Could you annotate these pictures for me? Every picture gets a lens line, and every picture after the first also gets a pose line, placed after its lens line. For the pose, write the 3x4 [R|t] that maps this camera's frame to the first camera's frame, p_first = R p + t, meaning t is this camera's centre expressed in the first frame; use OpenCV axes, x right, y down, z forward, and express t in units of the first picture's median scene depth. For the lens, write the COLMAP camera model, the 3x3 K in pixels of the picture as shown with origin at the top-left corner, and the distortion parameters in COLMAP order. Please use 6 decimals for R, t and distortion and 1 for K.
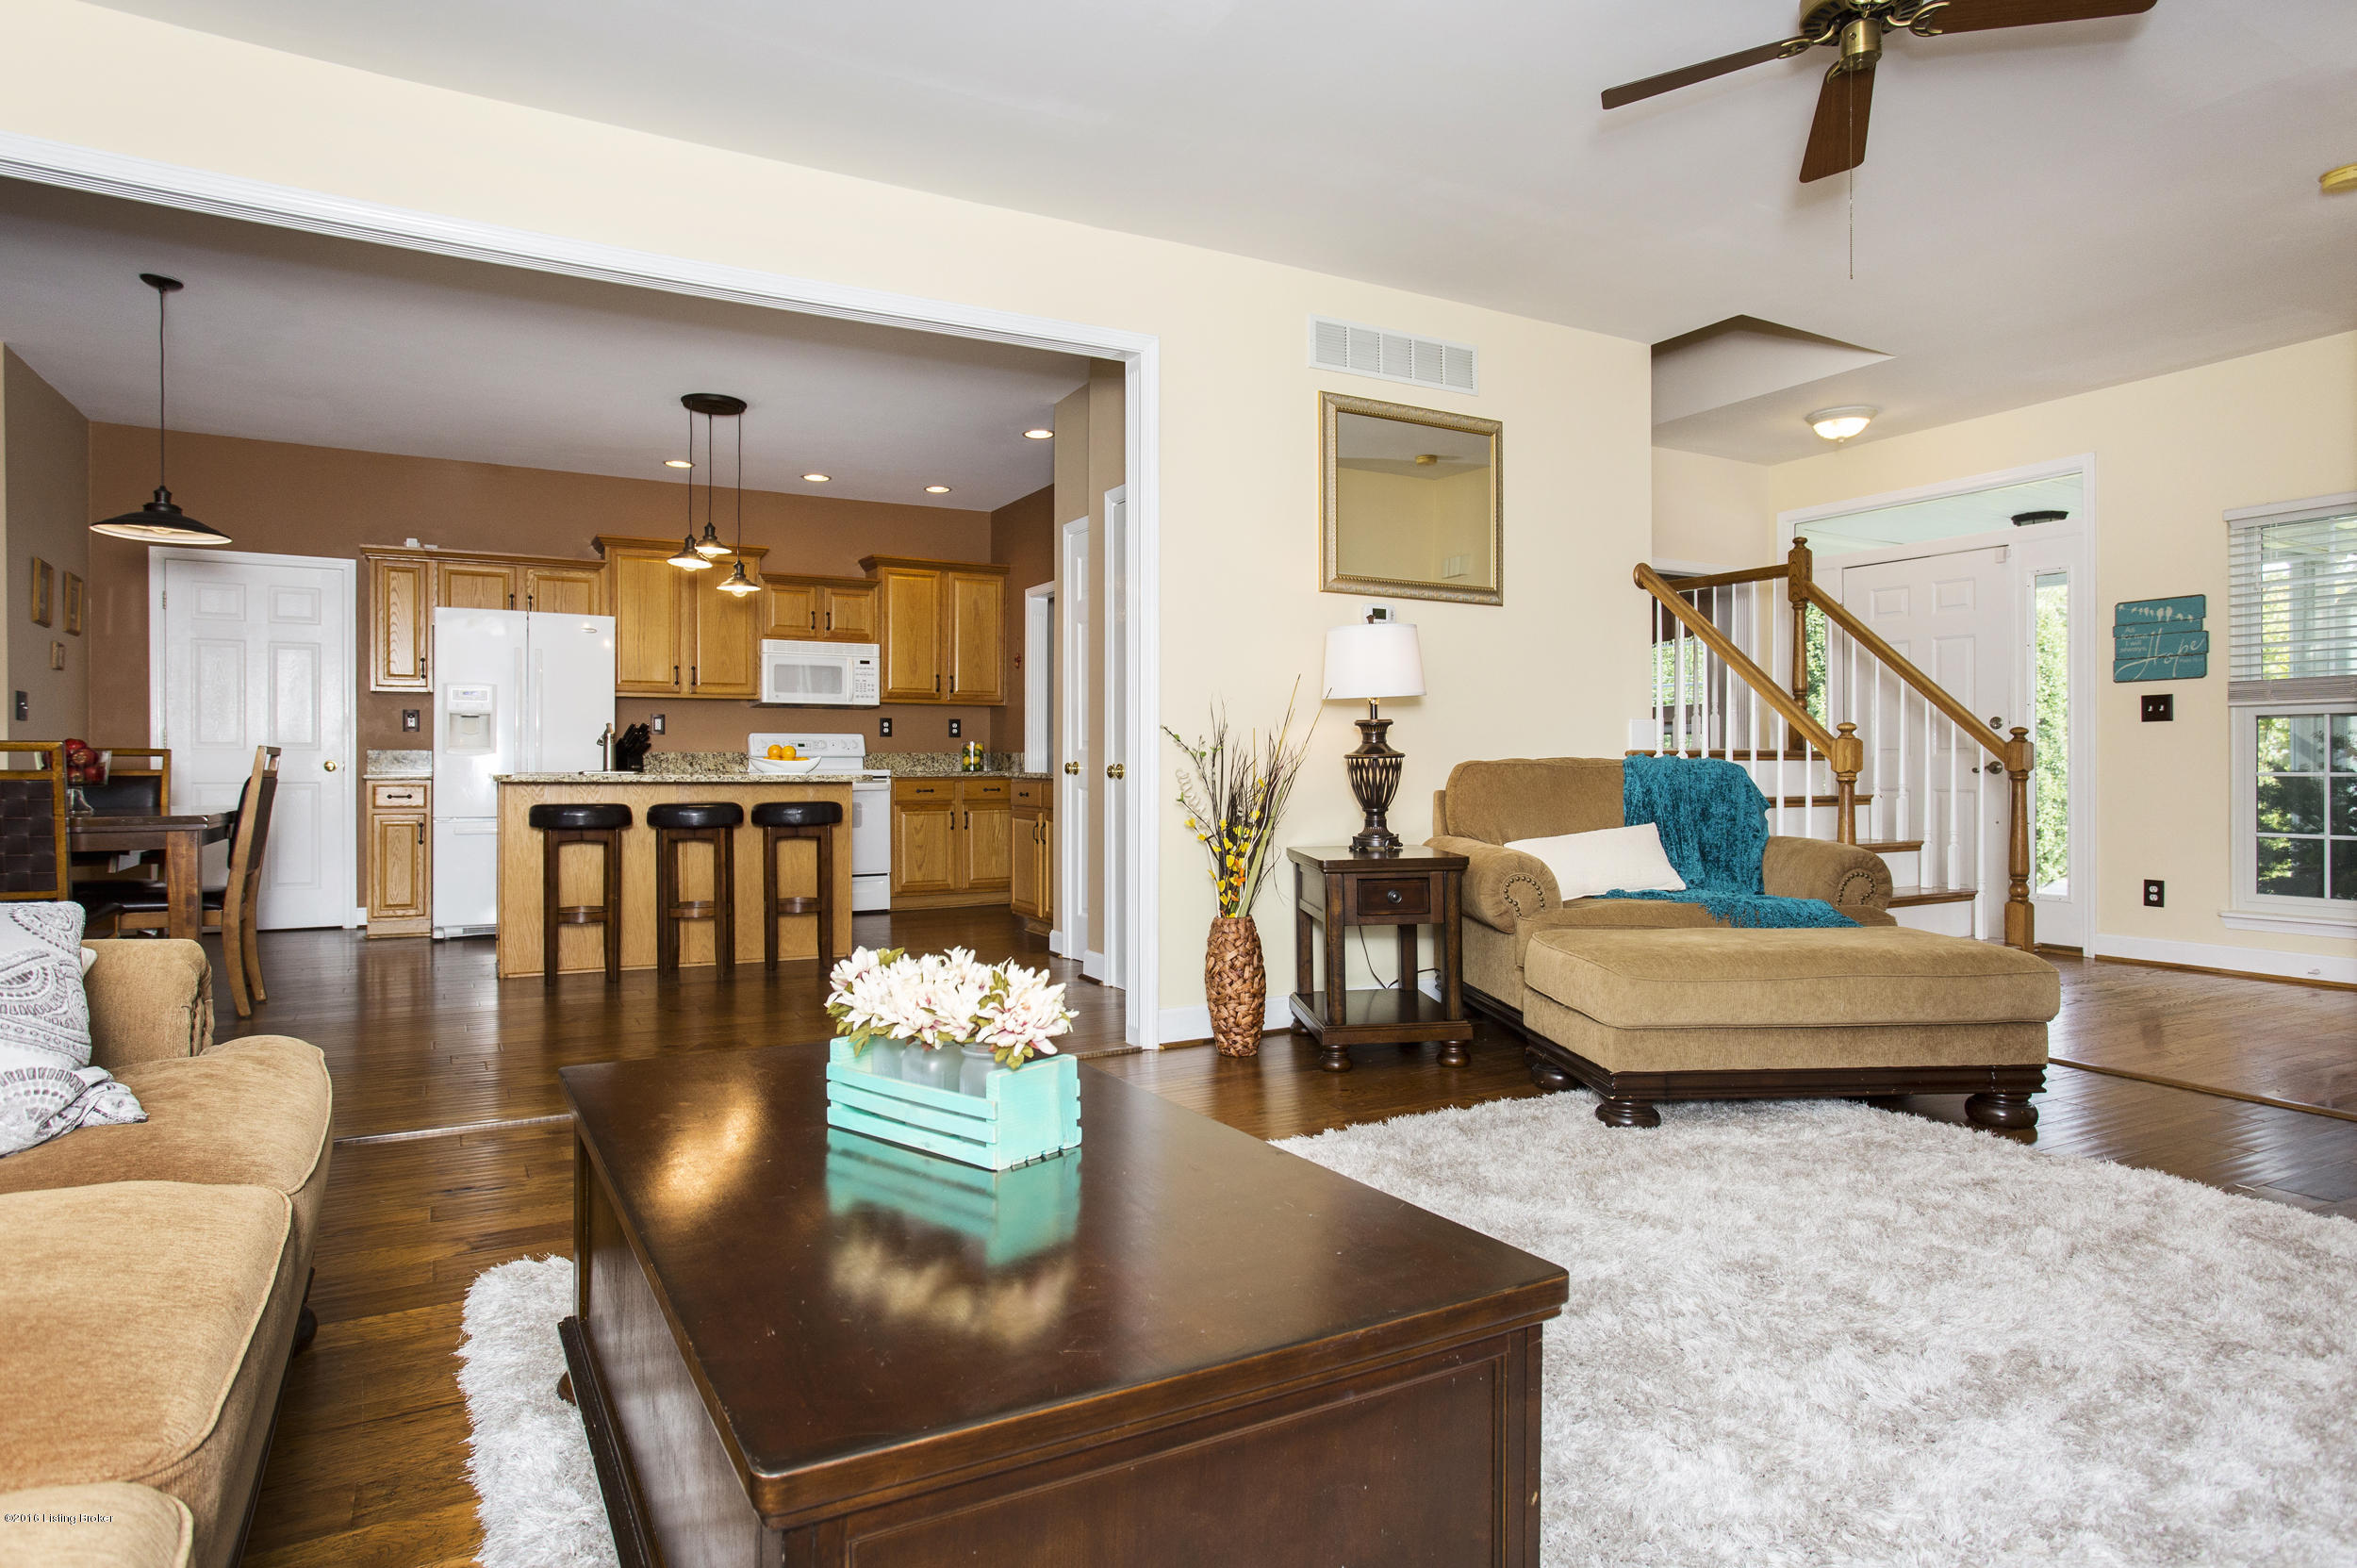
lens RADIAL K [[1342.9, 0, 1163.4], [0, 1342.9, 779.7], [0, 0, 1]] dist [-0.006772, -0.000083]
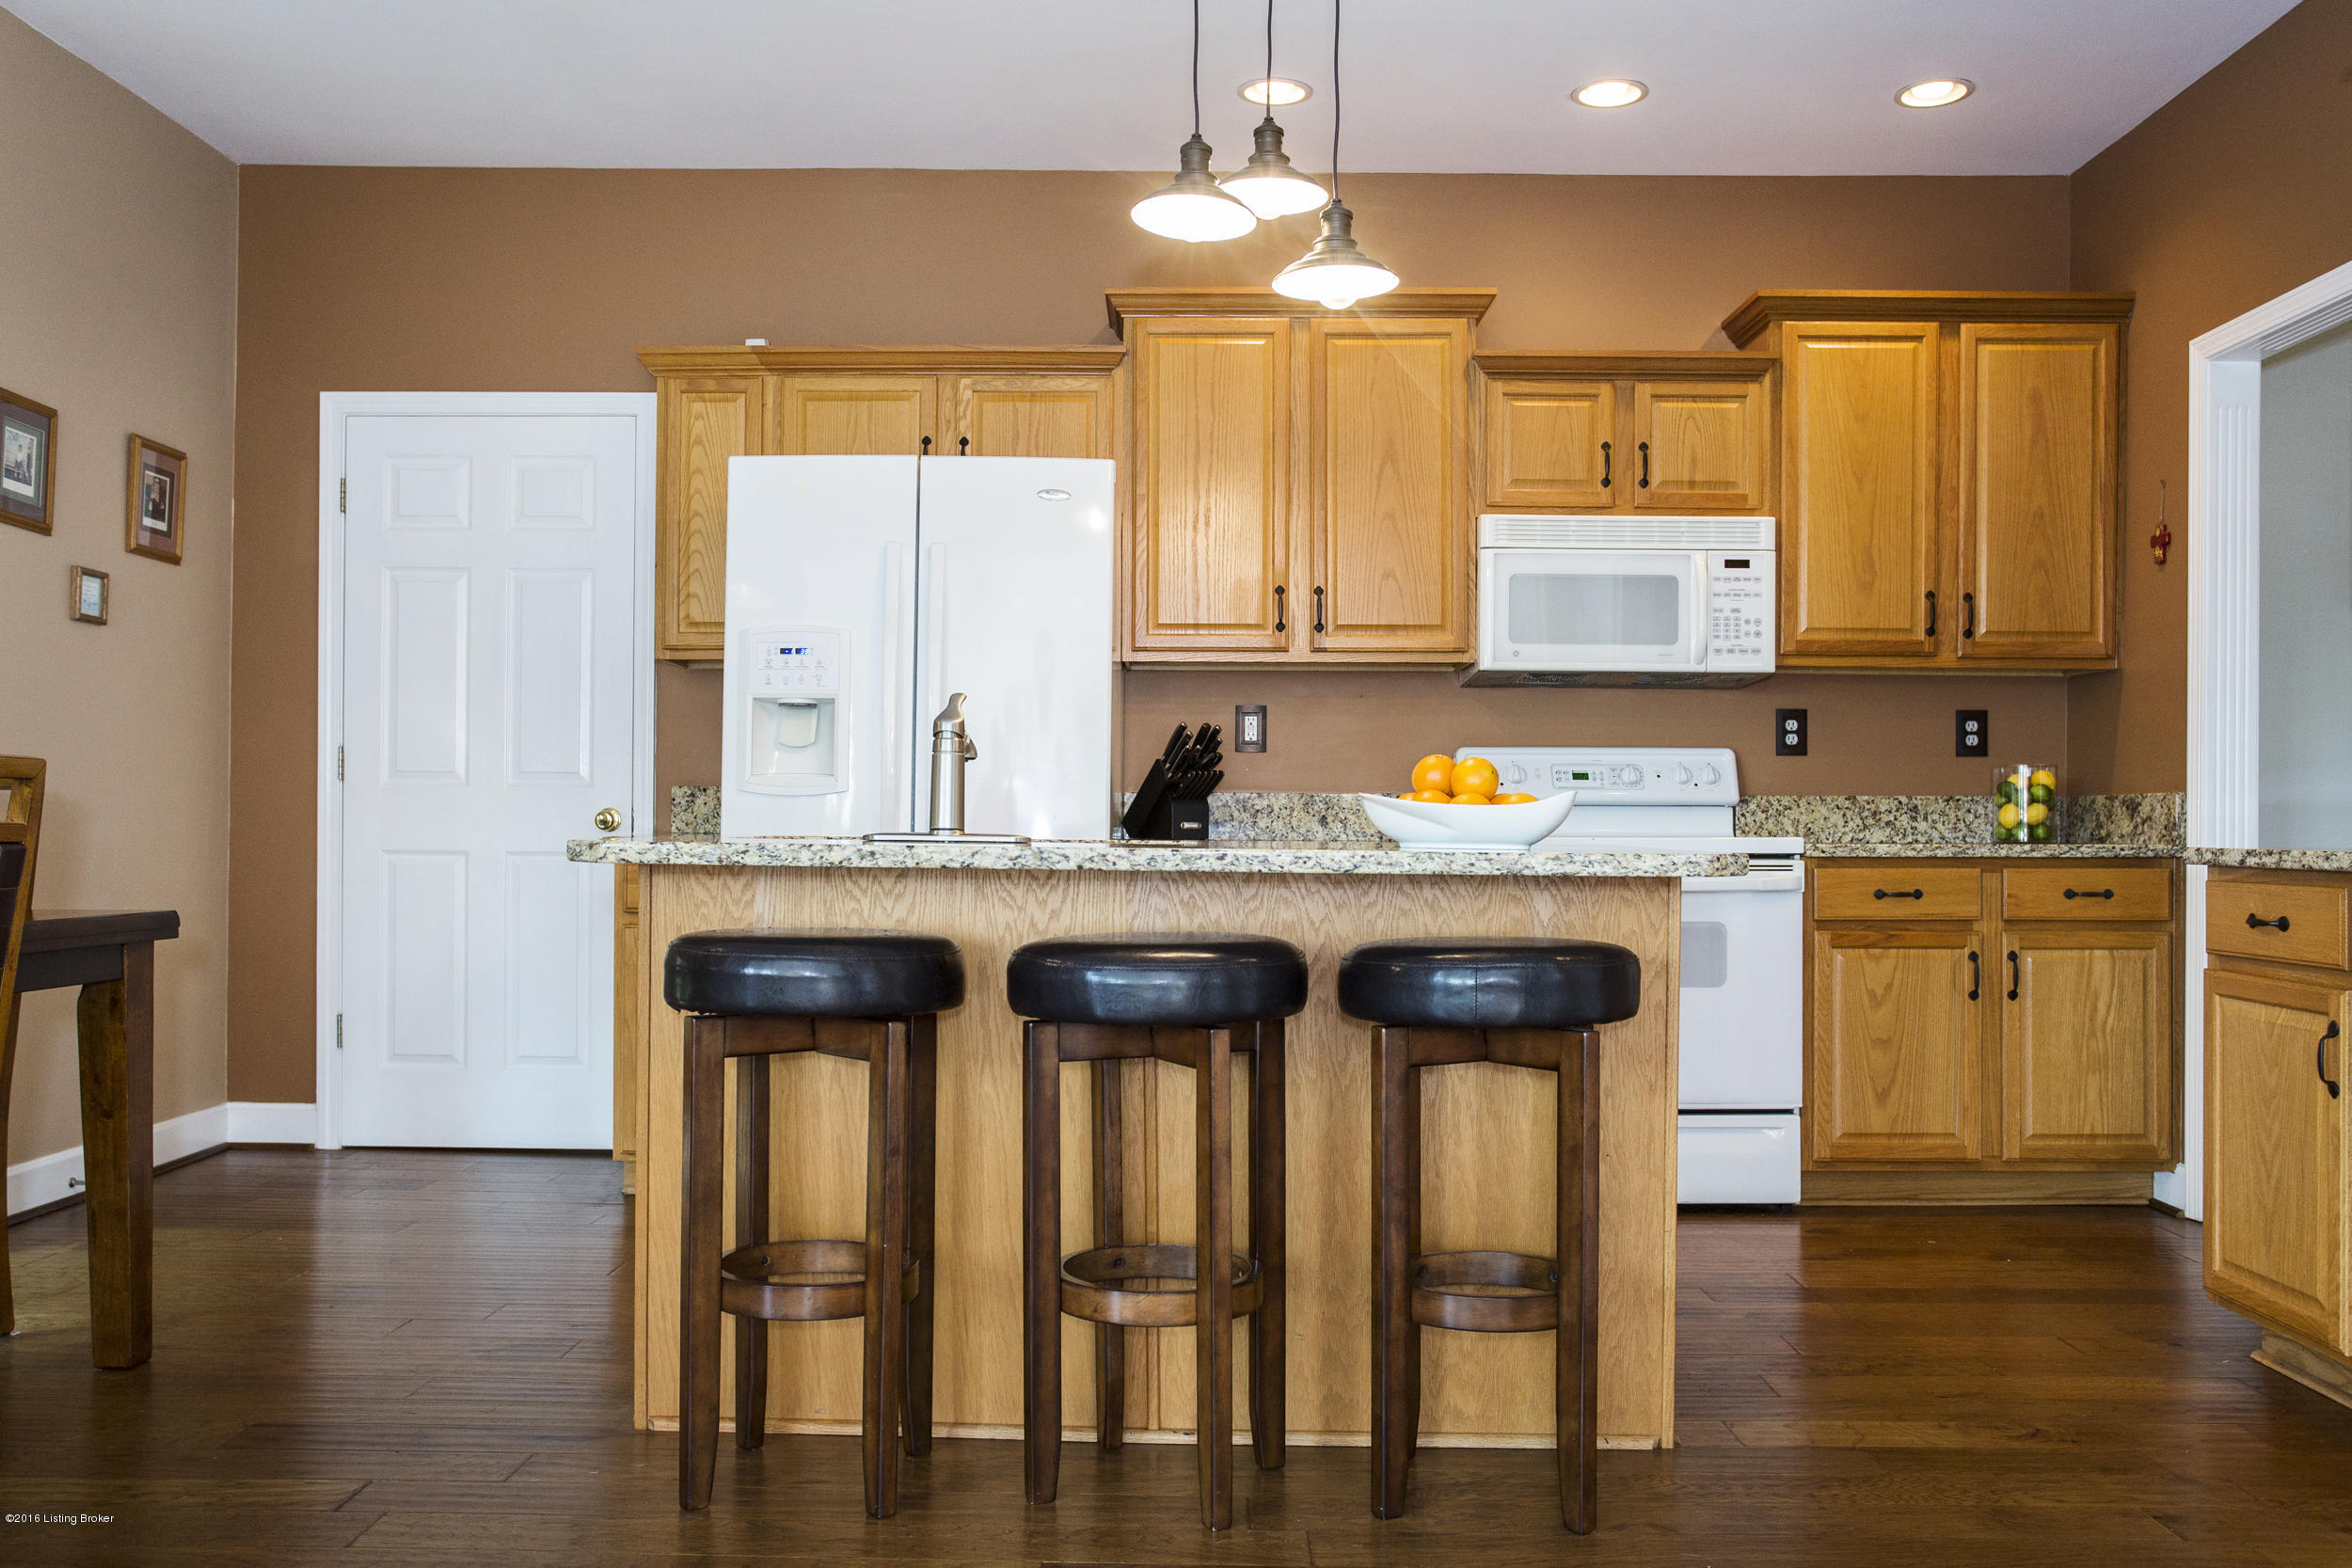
lens RADIAL K [[1939.9, 0, 1170.6], [0, 1939.9, 802.5], [0, 0, 1]] dist [-0.012461, 0.000113]
pose [[0.870096, -0.000961, -0.492881, -0.087878], [-0.011540, 0.999684, -0.022321, -0.002982], [0.492747, 0.025110, 0.869810, 0.429707]]
